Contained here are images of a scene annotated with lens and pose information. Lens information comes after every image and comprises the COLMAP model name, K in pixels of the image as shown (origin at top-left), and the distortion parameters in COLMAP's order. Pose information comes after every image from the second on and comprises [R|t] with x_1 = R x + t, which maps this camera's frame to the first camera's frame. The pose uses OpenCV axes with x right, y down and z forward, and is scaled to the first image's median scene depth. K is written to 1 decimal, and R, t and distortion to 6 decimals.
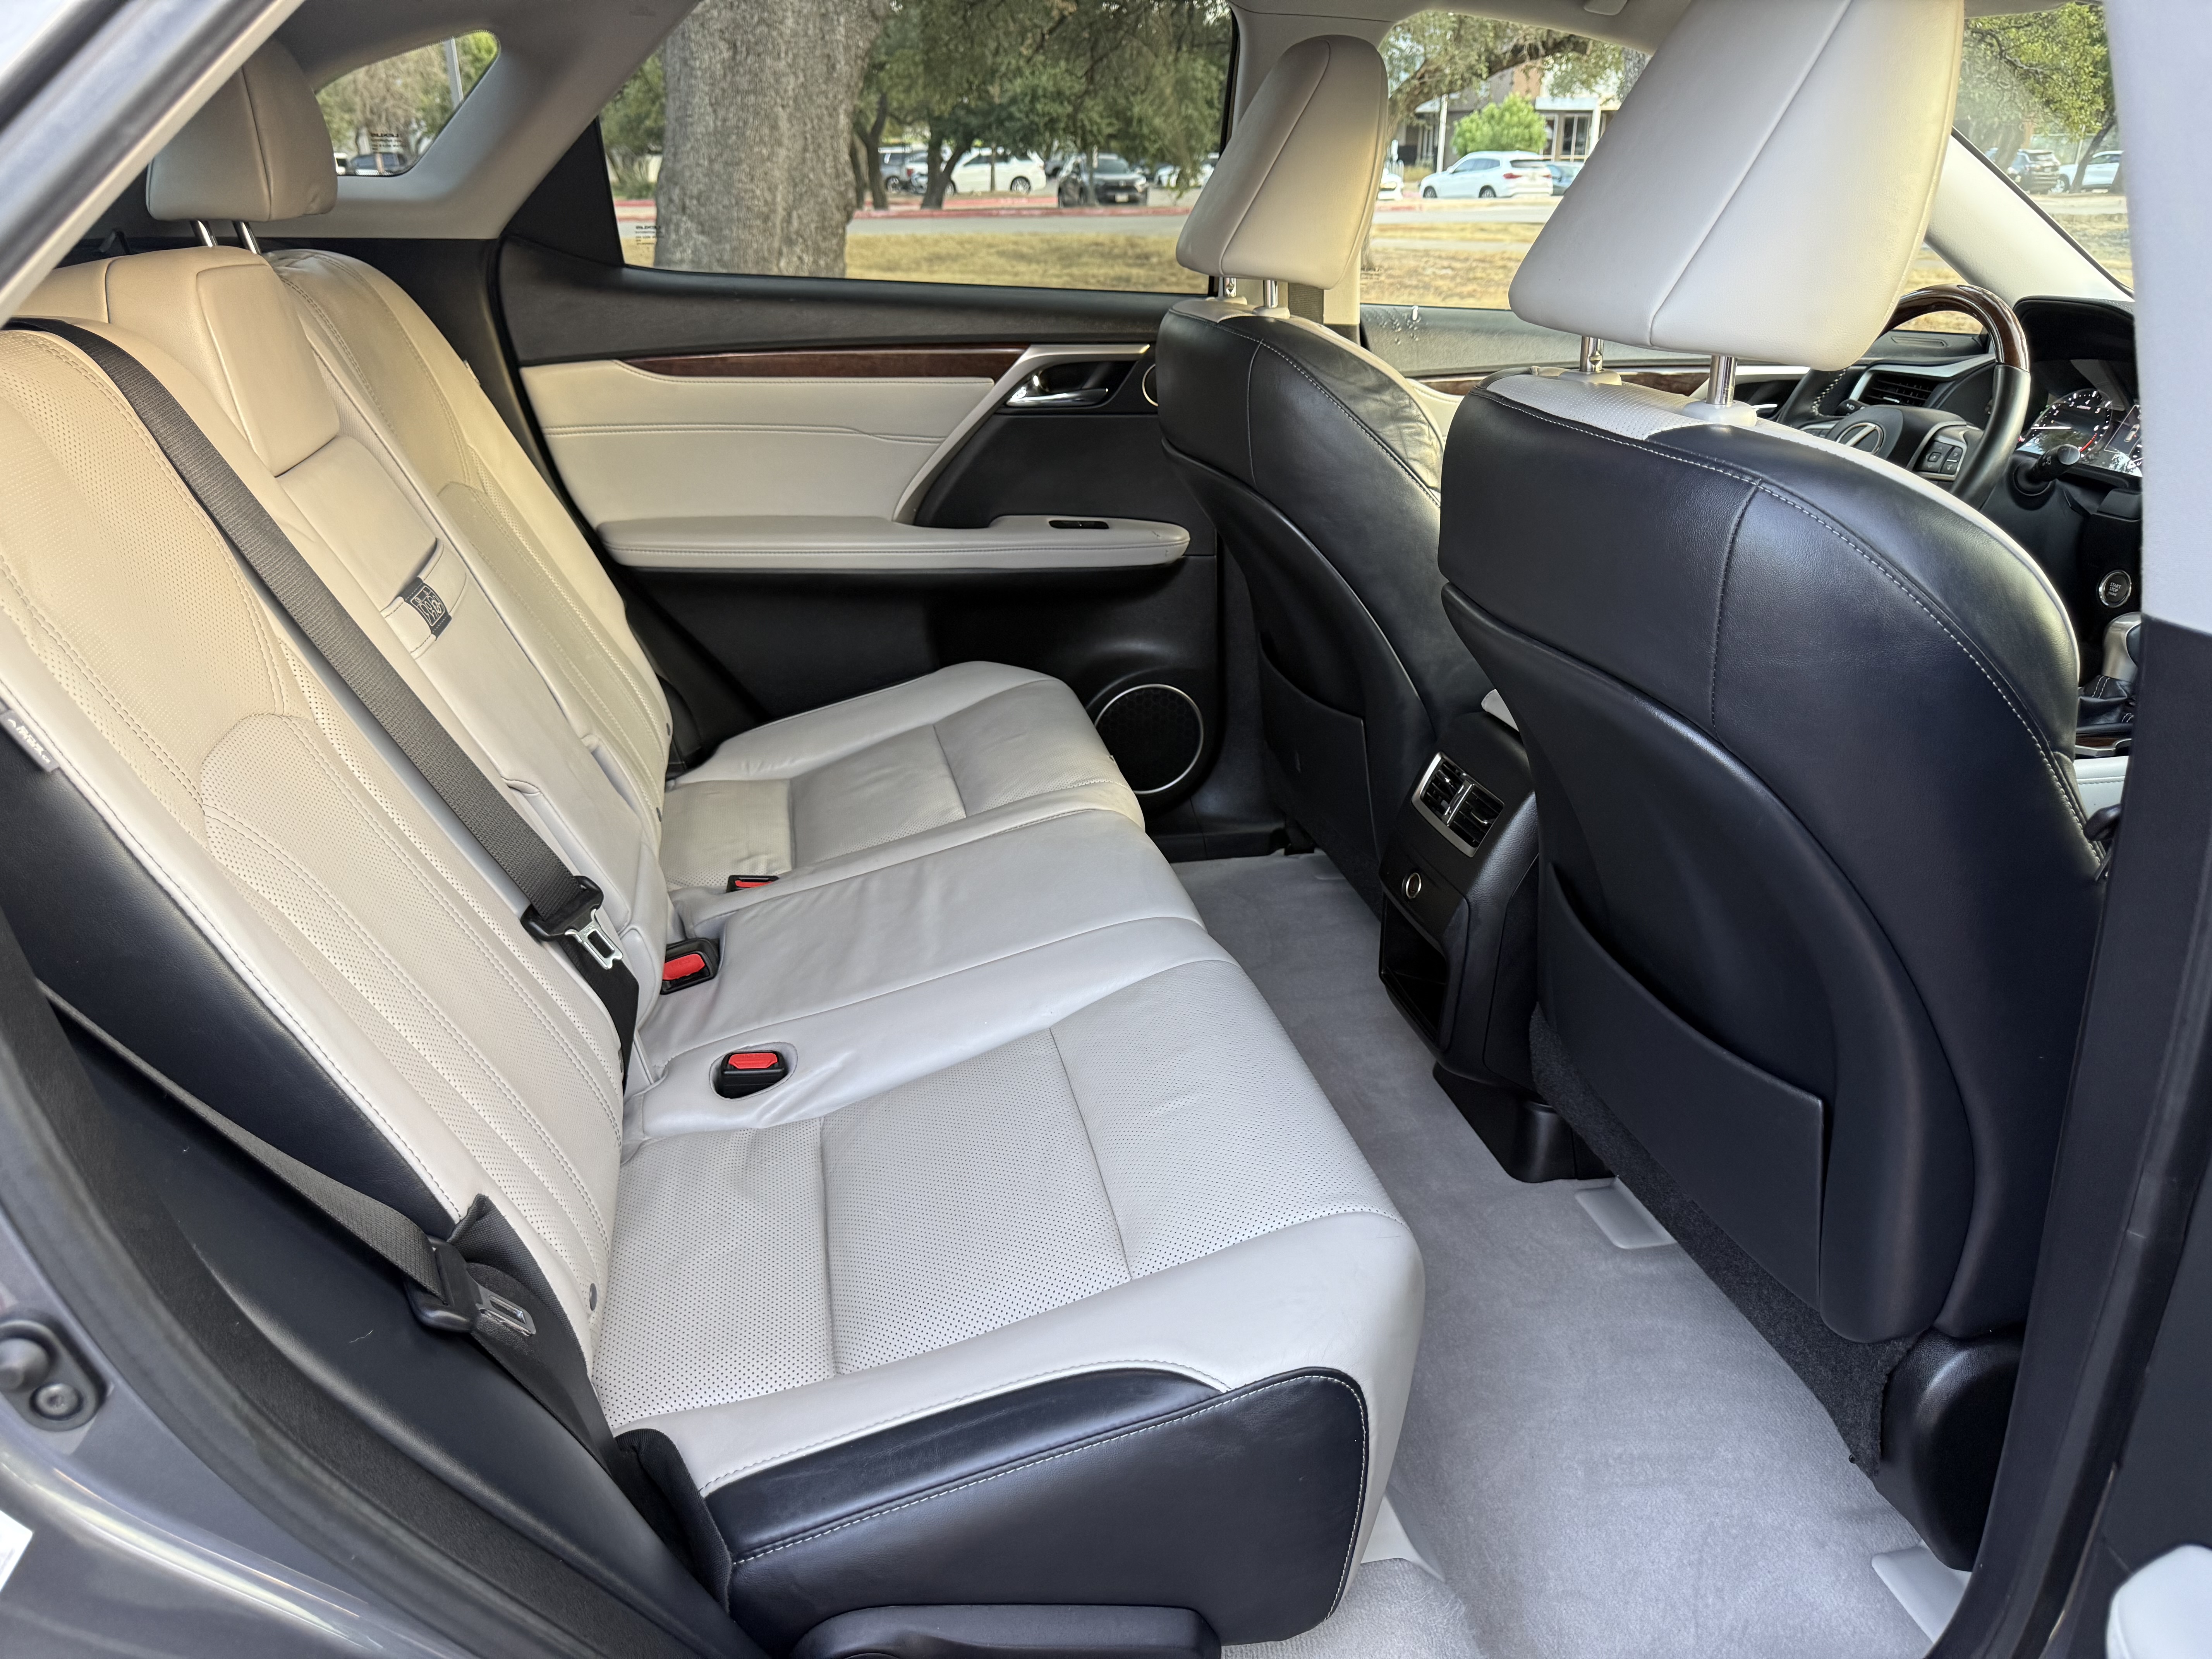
lens RADIAL K [[1601.2, 0, 1102.5], [0, 1601.2, 854.4], [0, 0, 1]] dist [-0.006889, 0.000965]
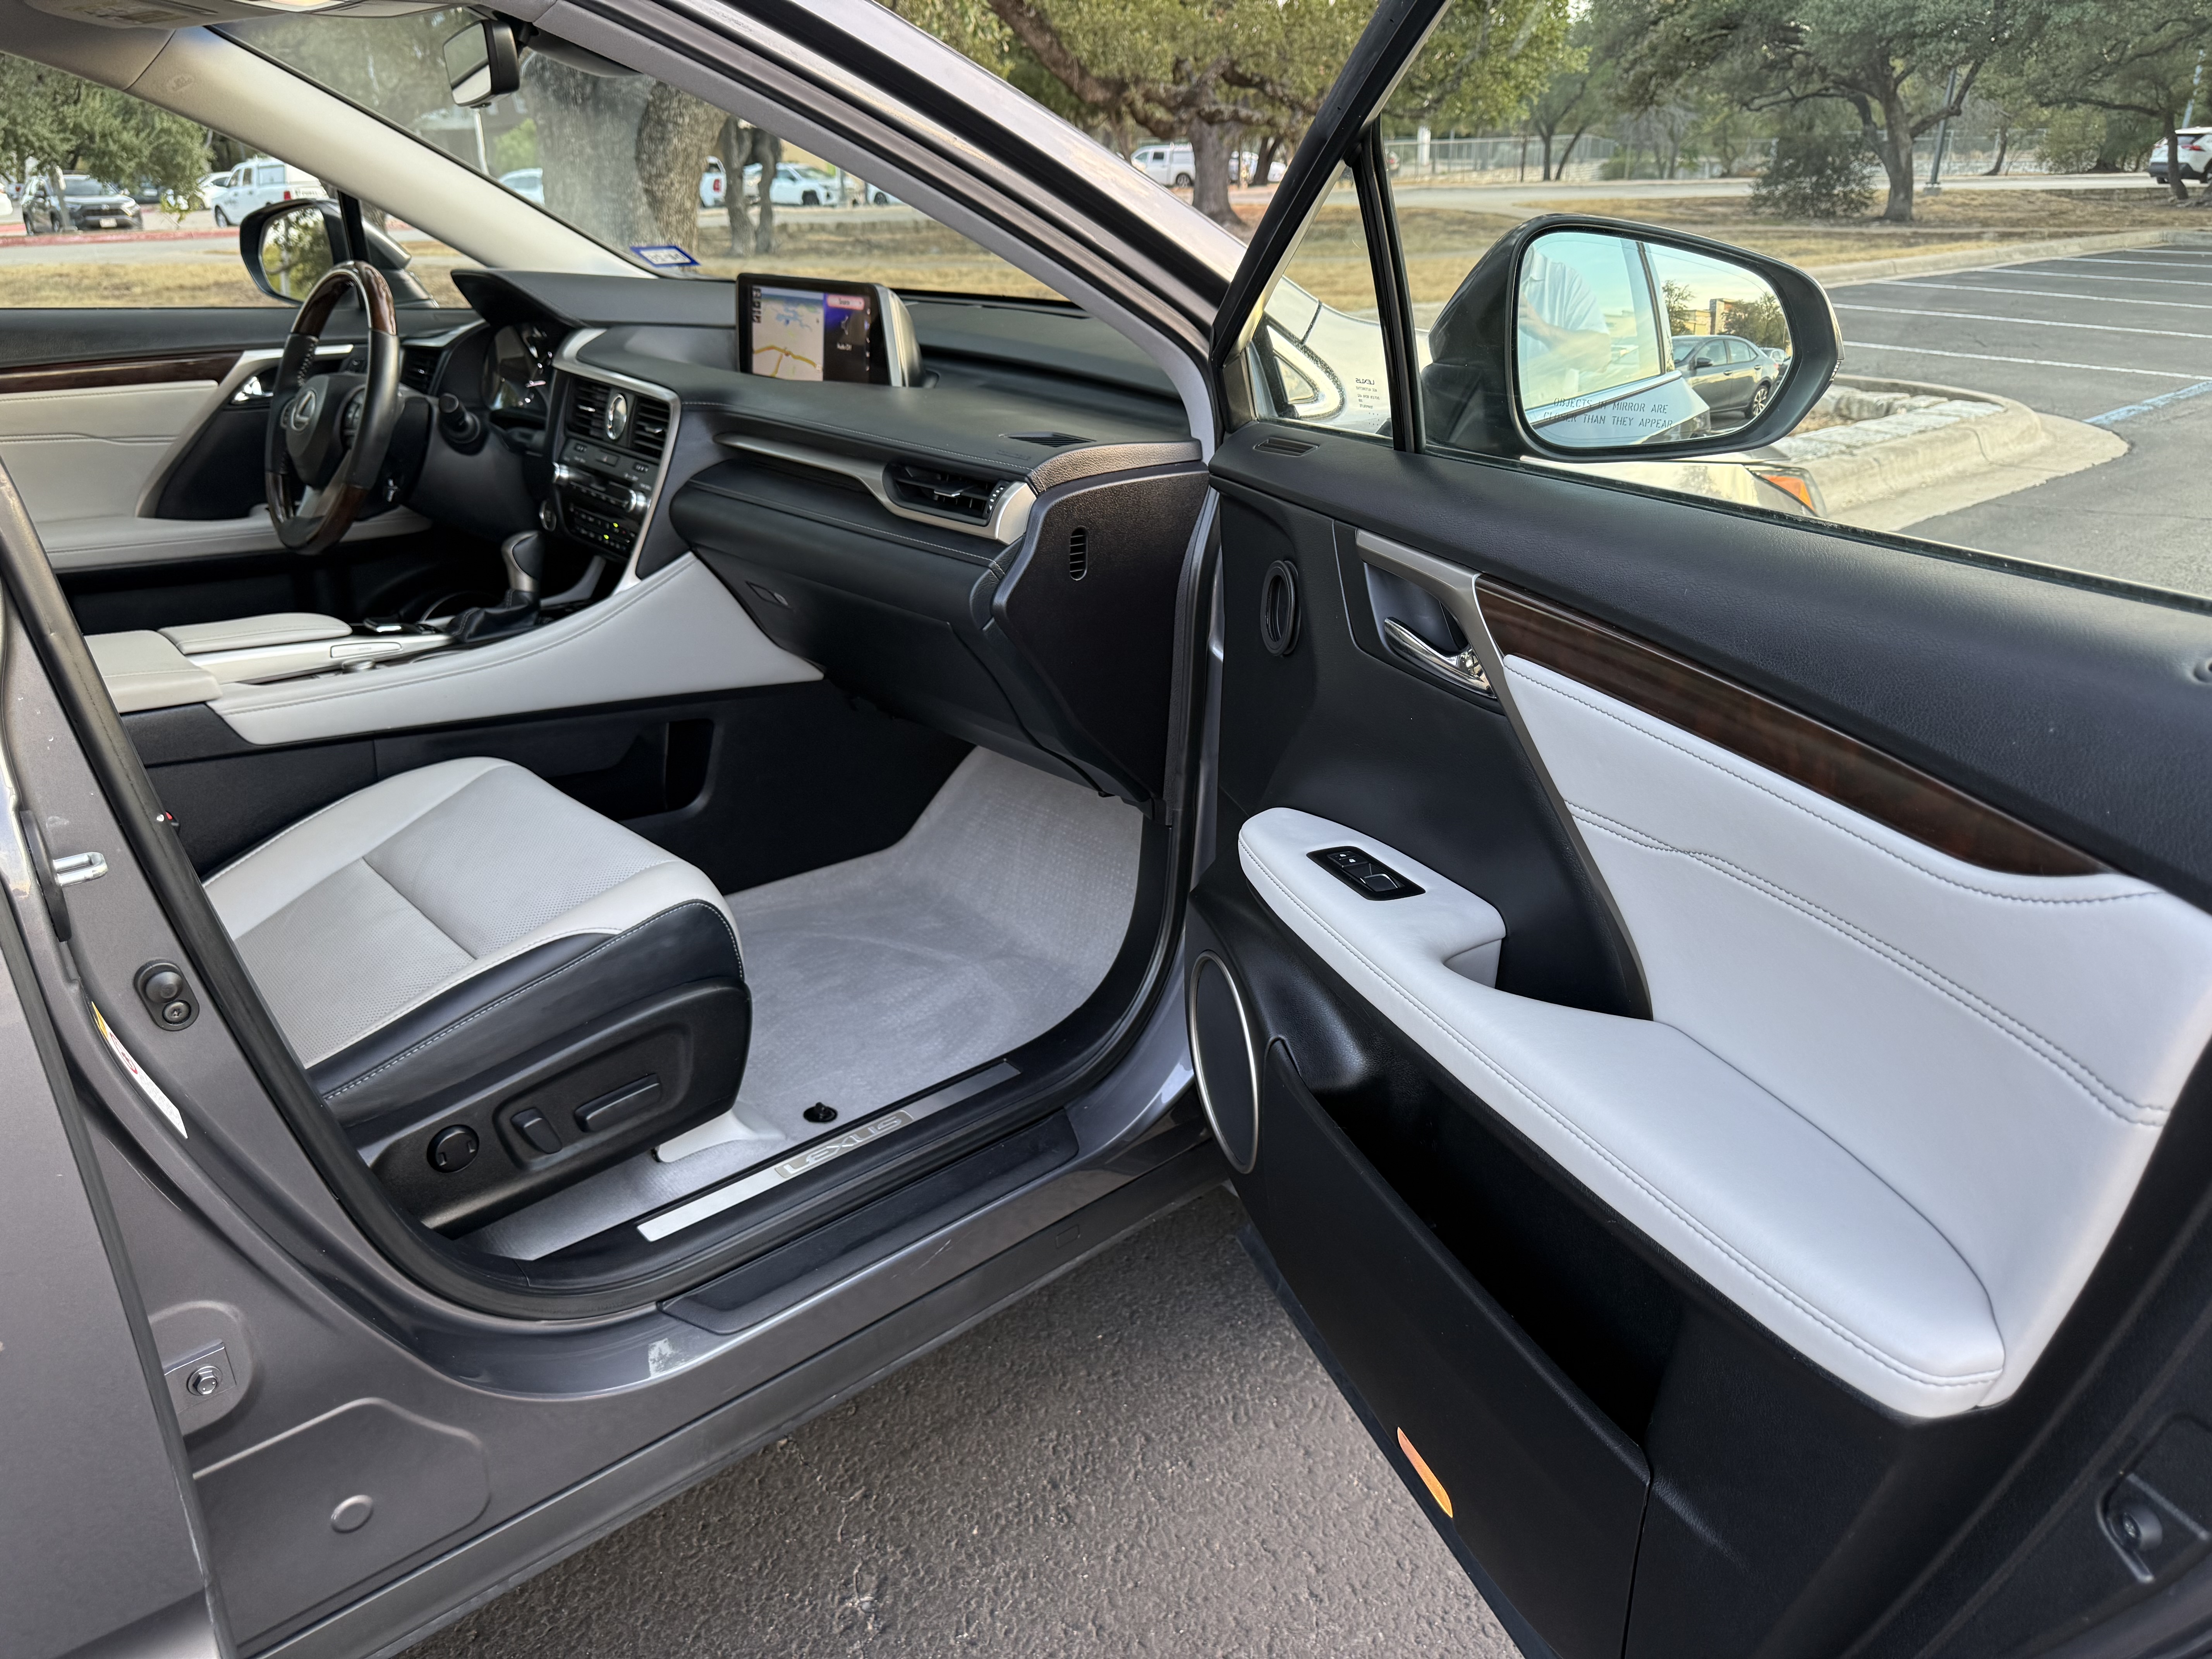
lens RADIAL K [[1569.6, 0, 1106.0], [0, 1569.6, 829.5], [0, 0, 1]] dist [0.026322, -0.021847]
pose [[0.863683, -0.208525, 0.458878, 0.091432], [0.215741, 0.975737, 0.037338, 0.022098], [-0.455530, 0.066751, 0.887714, -0.041044]]
